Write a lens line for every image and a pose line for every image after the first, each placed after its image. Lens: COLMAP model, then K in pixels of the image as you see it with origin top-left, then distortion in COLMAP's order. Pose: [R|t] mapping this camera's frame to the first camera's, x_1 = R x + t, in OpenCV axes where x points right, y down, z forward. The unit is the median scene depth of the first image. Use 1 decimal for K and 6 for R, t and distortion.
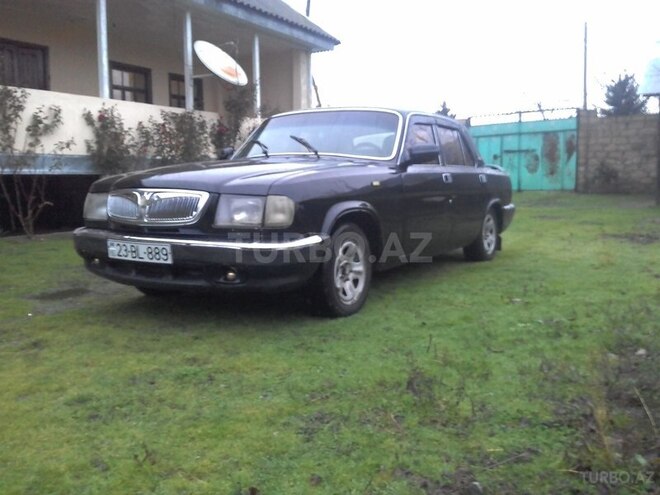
lens RADIAL K [[637.8, 0, 330.0], [0, 637.8, 247.5], [0, 0, 1]] dist [-0.005342, -0.008919]
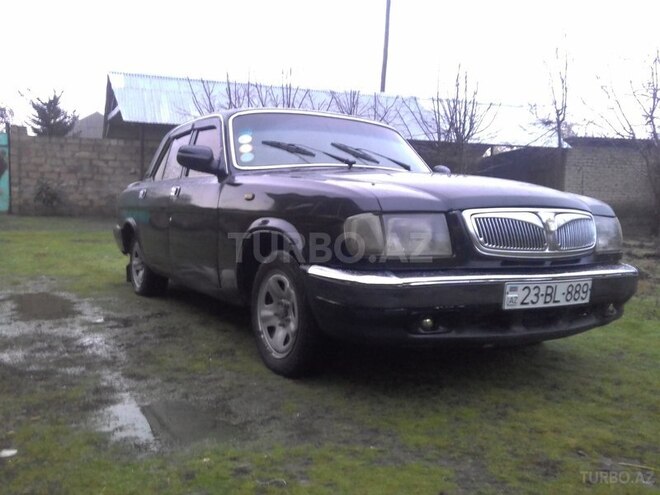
lens RADIAL K [[637.8, 0, 330.0], [0, 637.8, 247.5], [0, 0, 1]] dist [-0.005342, -0.008919]
pose [[0.464346, -0.041504, 0.884681, -0.222308], [0.072680, 0.997318, 0.008641, -0.014867], [-0.882667, 0.060287, 0.466117, 0.183897]]
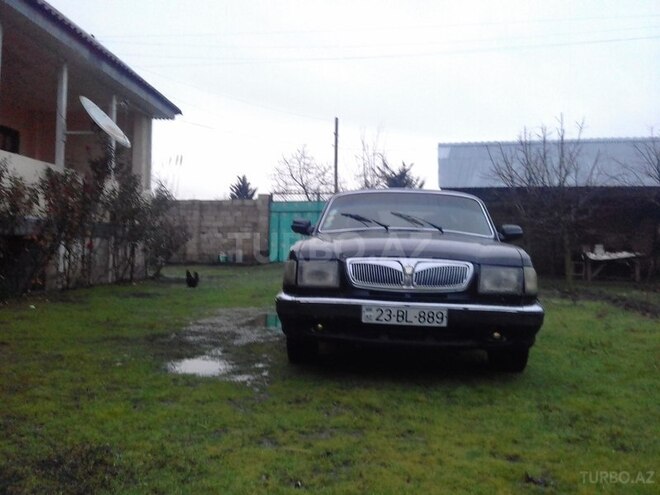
lens RADIAL K [[637.8, 0, 330.0], [0, 637.8, 247.5], [0, 0, 1]] dist [-0.005342, -0.008919]
pose [[0.897442, 0.035646, 0.439691, -0.186730], [0.012551, 0.994263, -0.106222, 0.000925], [-0.440955, 0.100847, 0.891846, 0.016832]]
